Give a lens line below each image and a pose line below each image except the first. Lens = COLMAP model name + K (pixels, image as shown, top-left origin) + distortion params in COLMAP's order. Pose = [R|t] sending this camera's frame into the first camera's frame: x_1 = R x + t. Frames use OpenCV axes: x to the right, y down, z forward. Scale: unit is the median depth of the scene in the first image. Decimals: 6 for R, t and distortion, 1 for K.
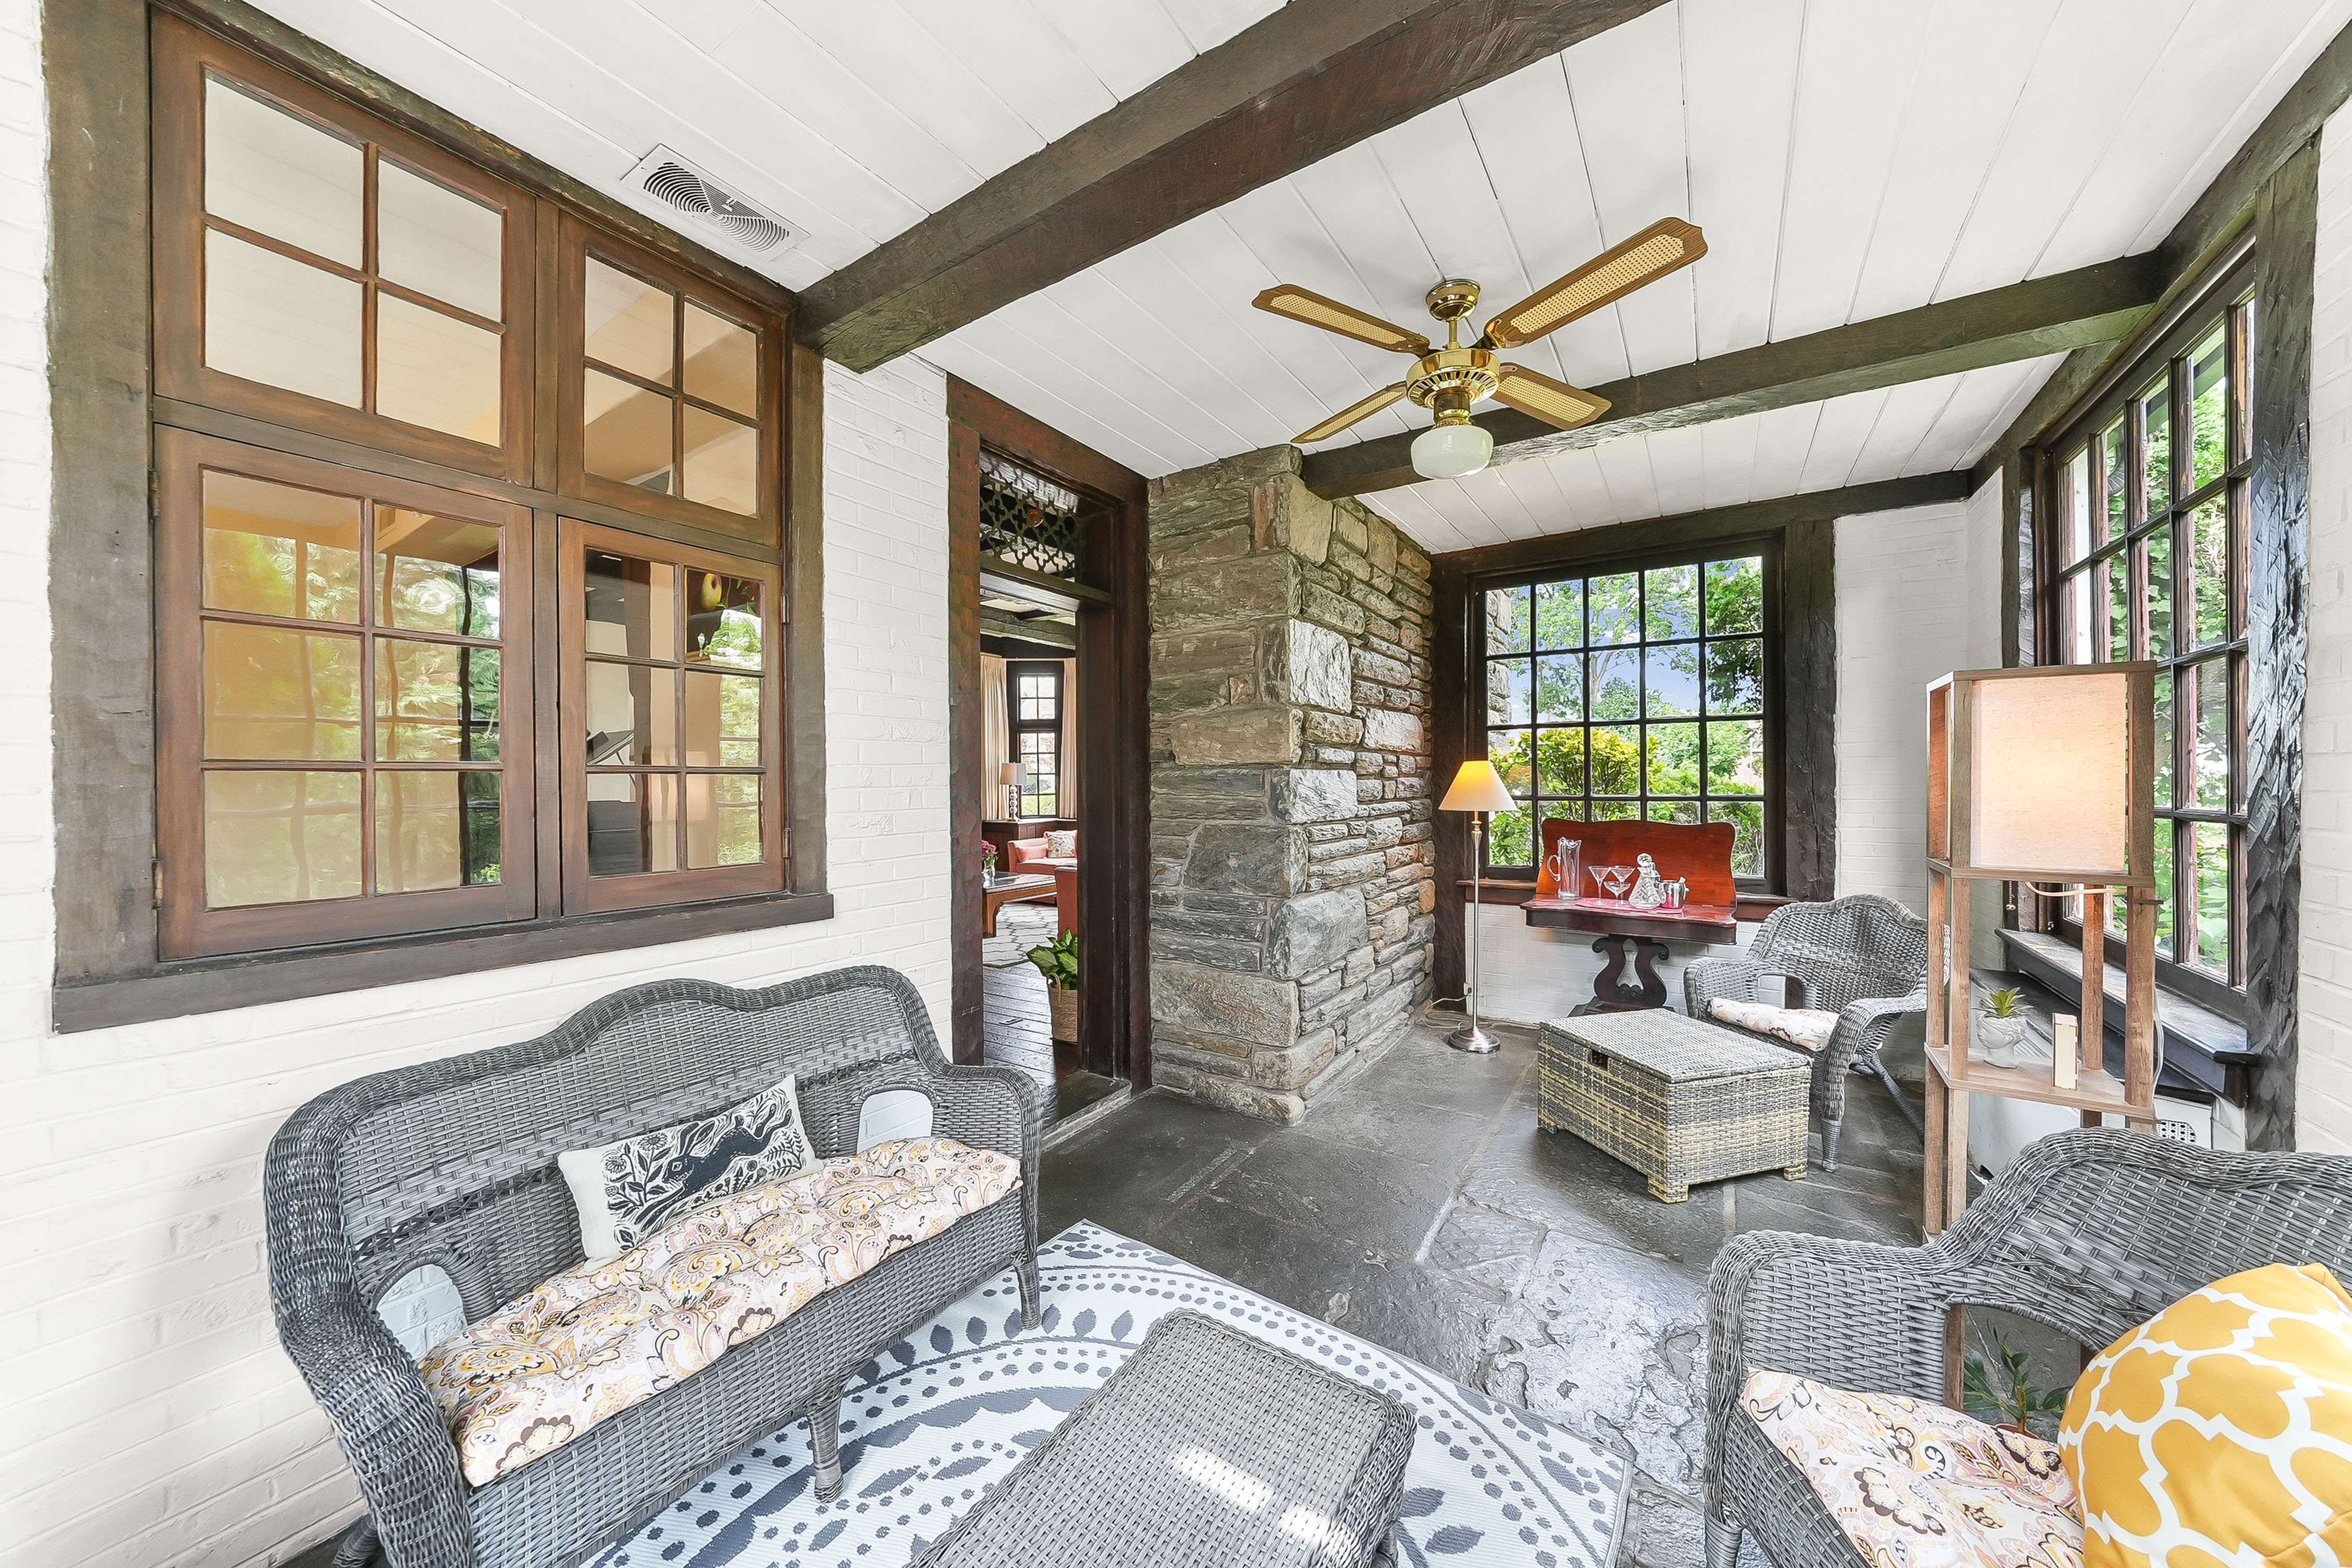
lens RADIAL K [[819.0, 0, 1180.3], [0, 819.0, 783.2], [0, 0, 1]] dist [-0.017834, 0.001606]
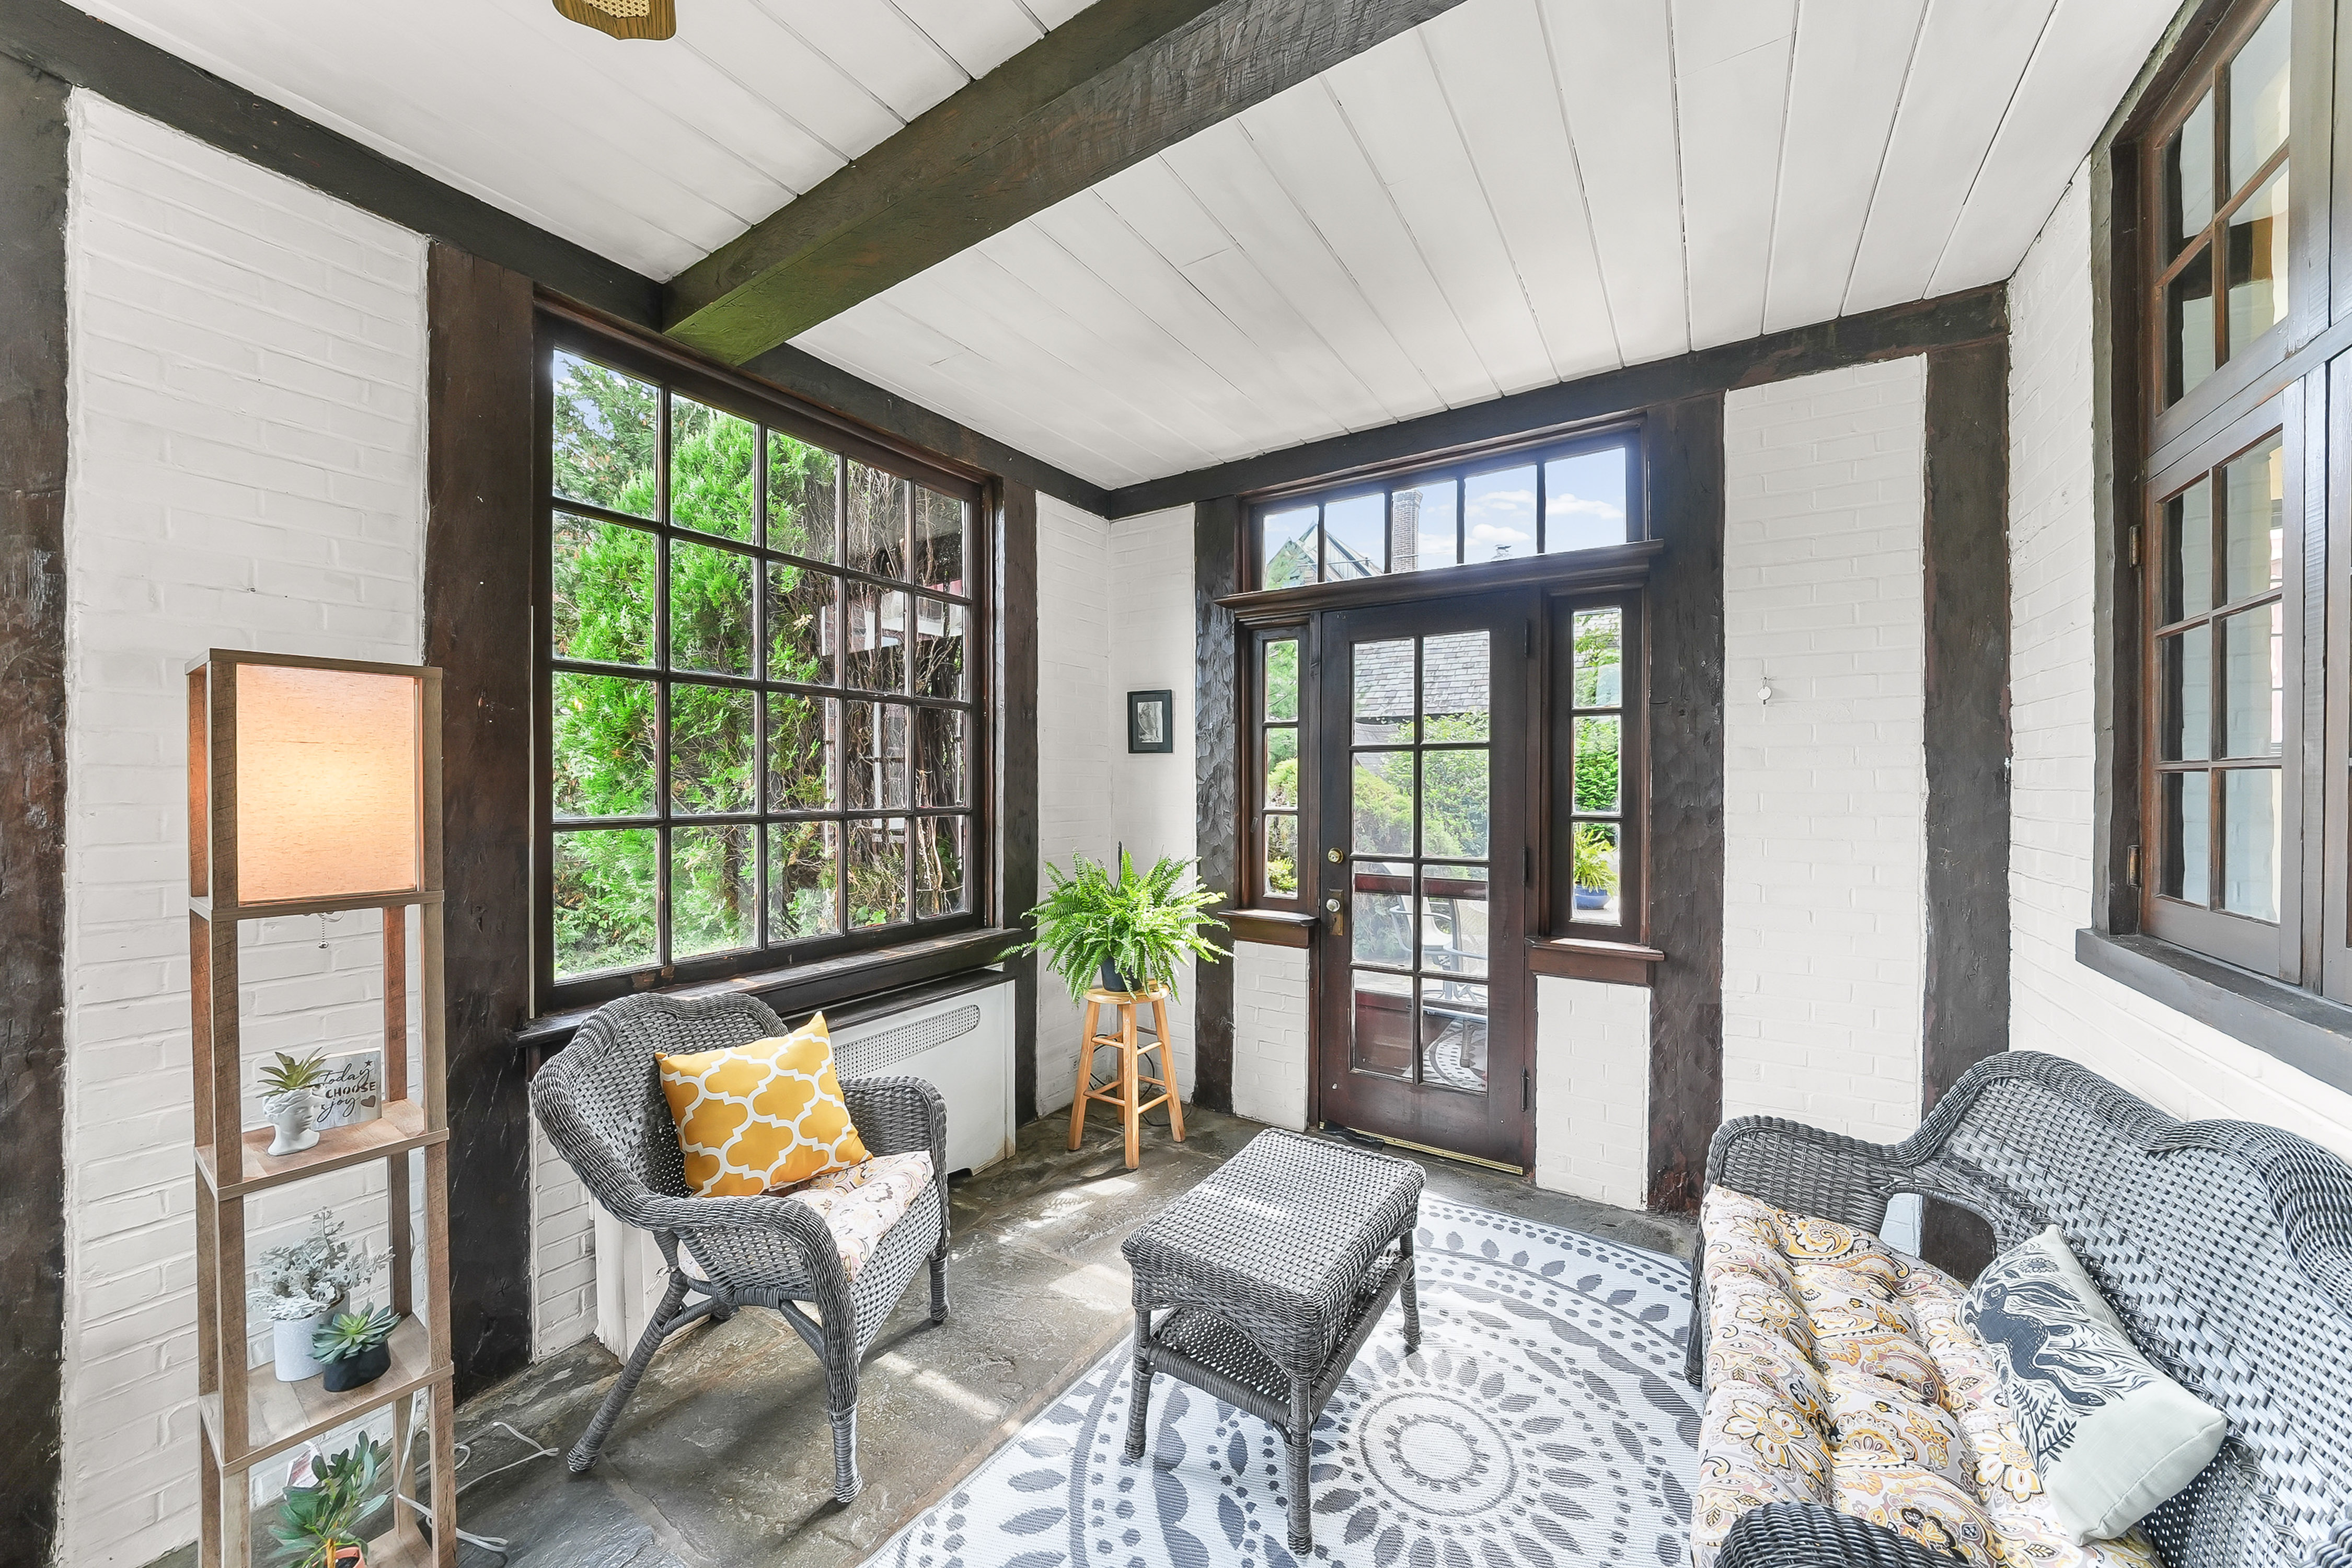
lens RADIAL K [[819.0, 0, 1181.1], [0, 819.0, 779.6], [0, 0, 1]] dist [-0.017834, 0.001606]
pose [[-0.999899, 0.006927, -0.012441, 0.134665], [0.006819, 0.999939, 0.008638, -0.015734], [0.012500, 0.008552, -0.999885, 1.591343]]
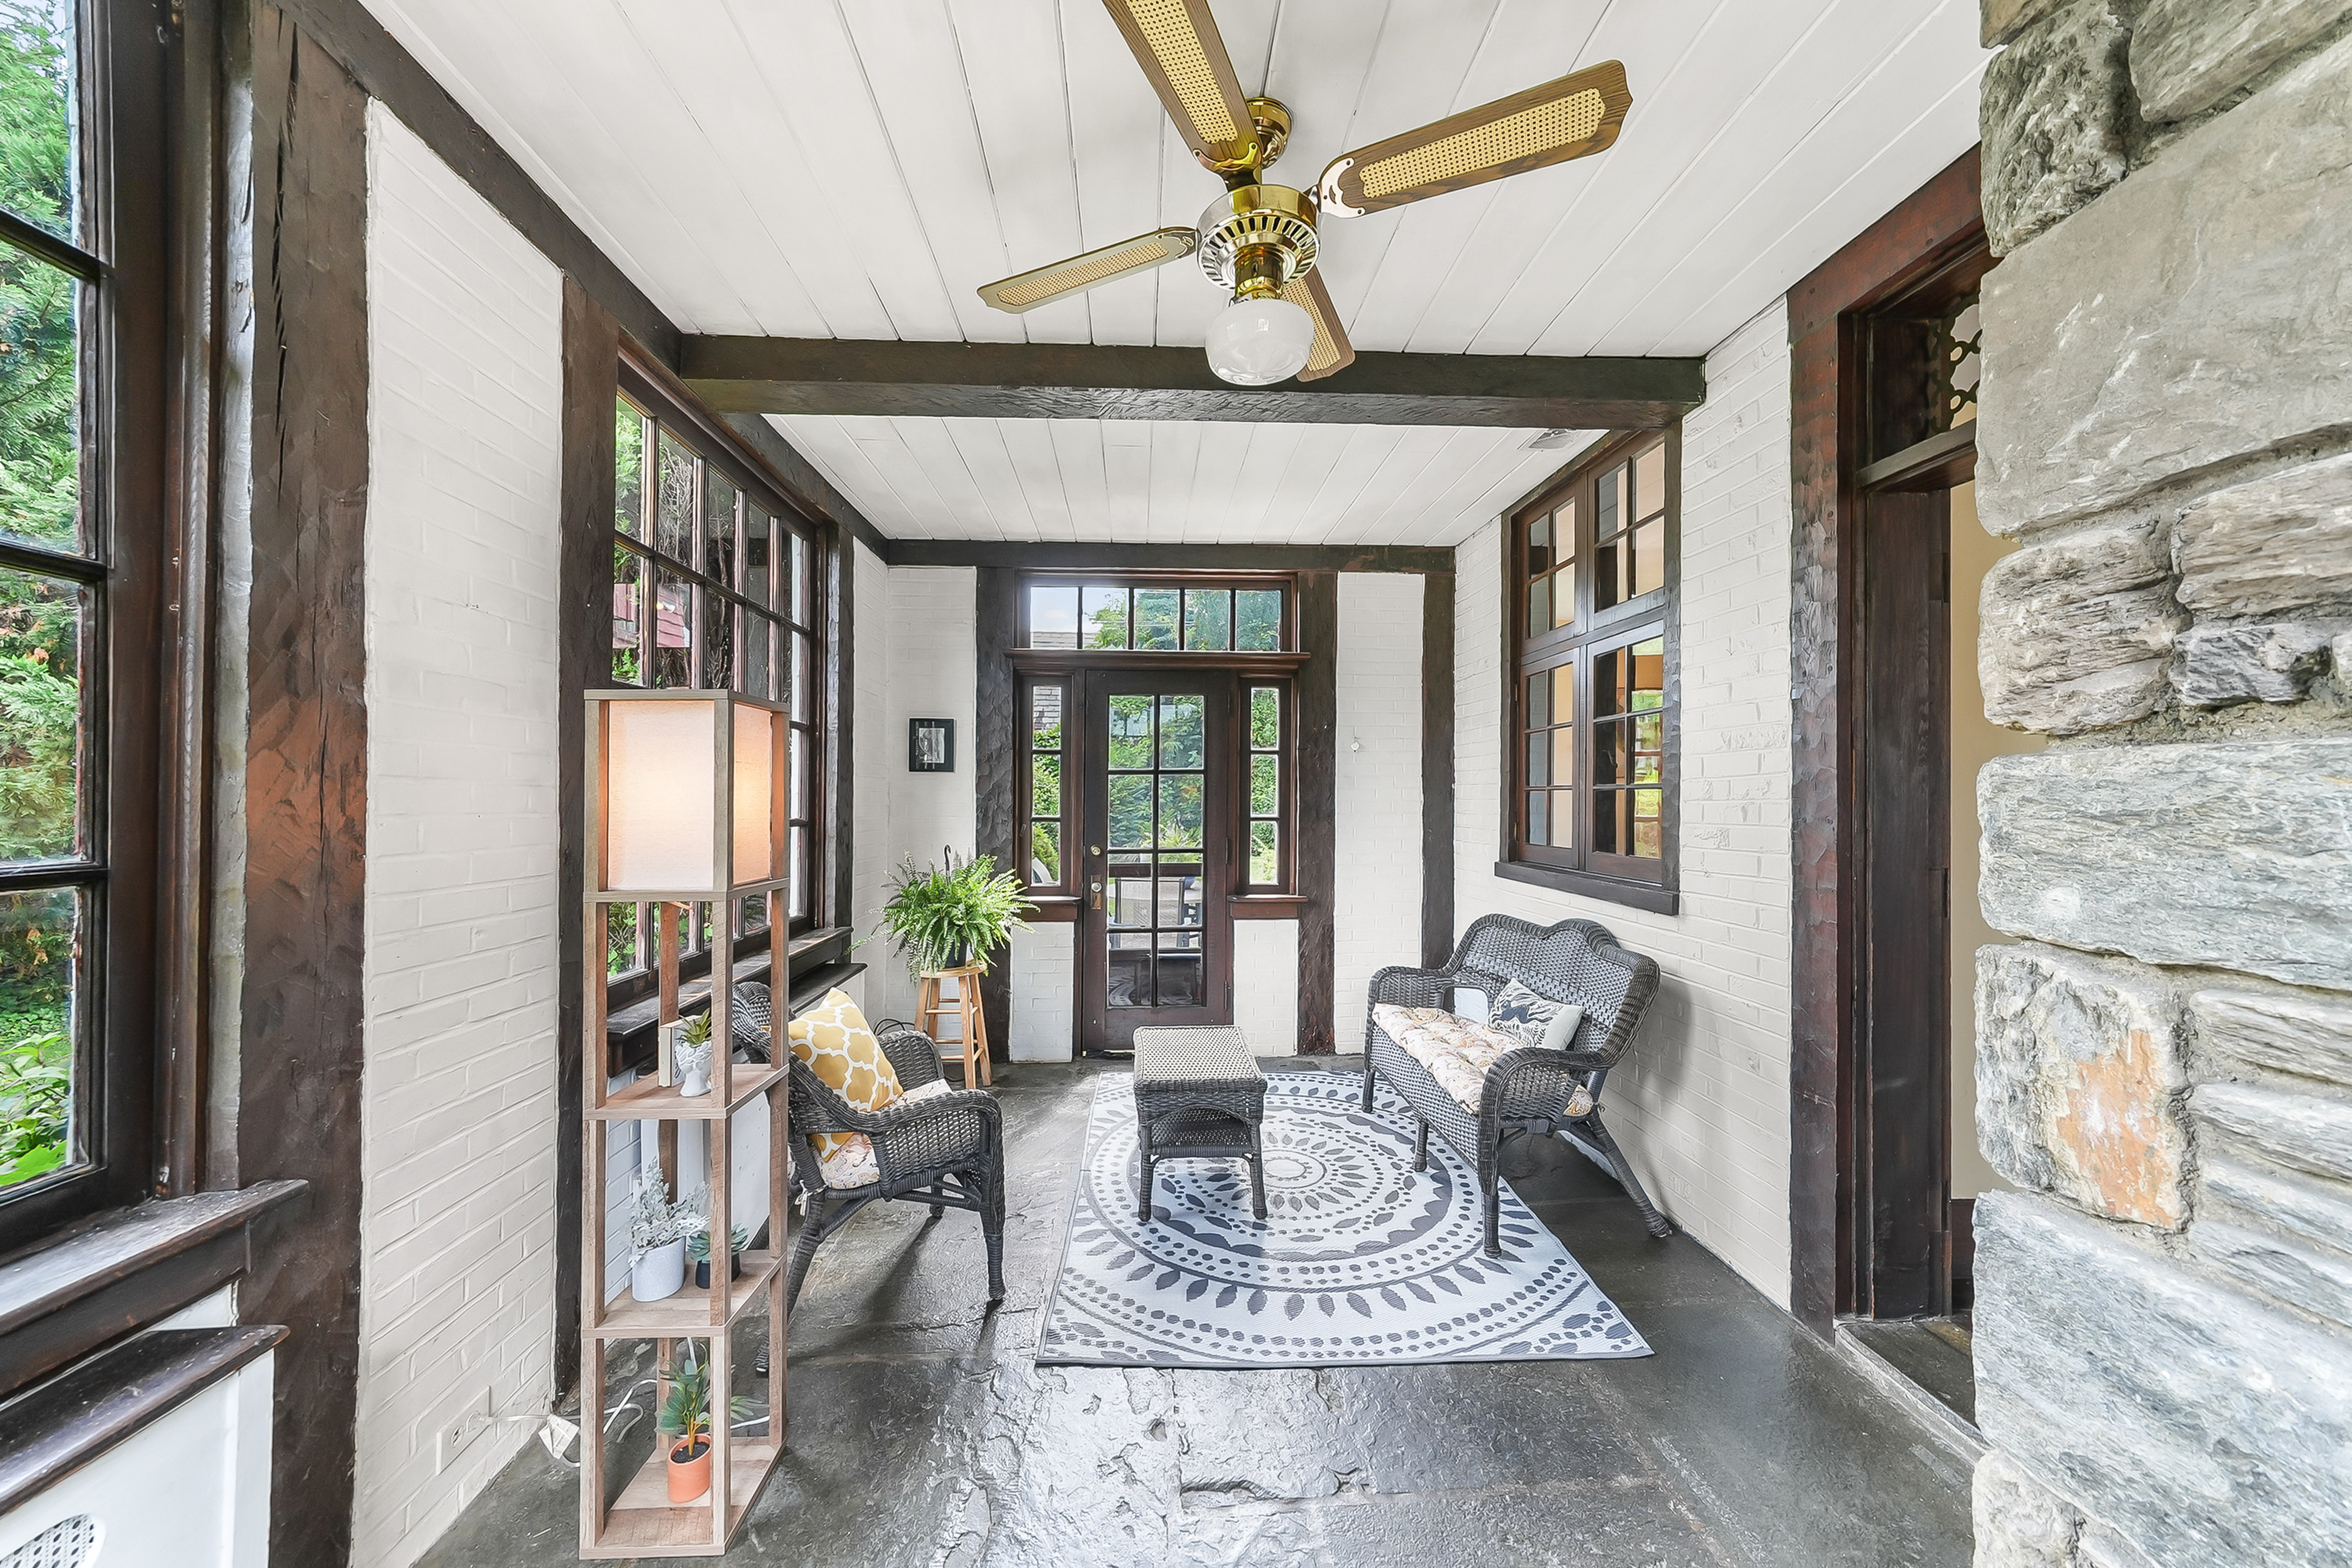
lens RADIAL K [[819.0, 0, 1166.9], [0, 819.0, 793.7], [0, 0, 1]] dist [-0.017834, 0.001606]
pose [[-0.809831, 0.005310, -0.586639, 1.000068], [0.000661, 0.999967, 0.008138, -0.018691], [0.586663, 0.006203, -0.809808, 1.880735]]
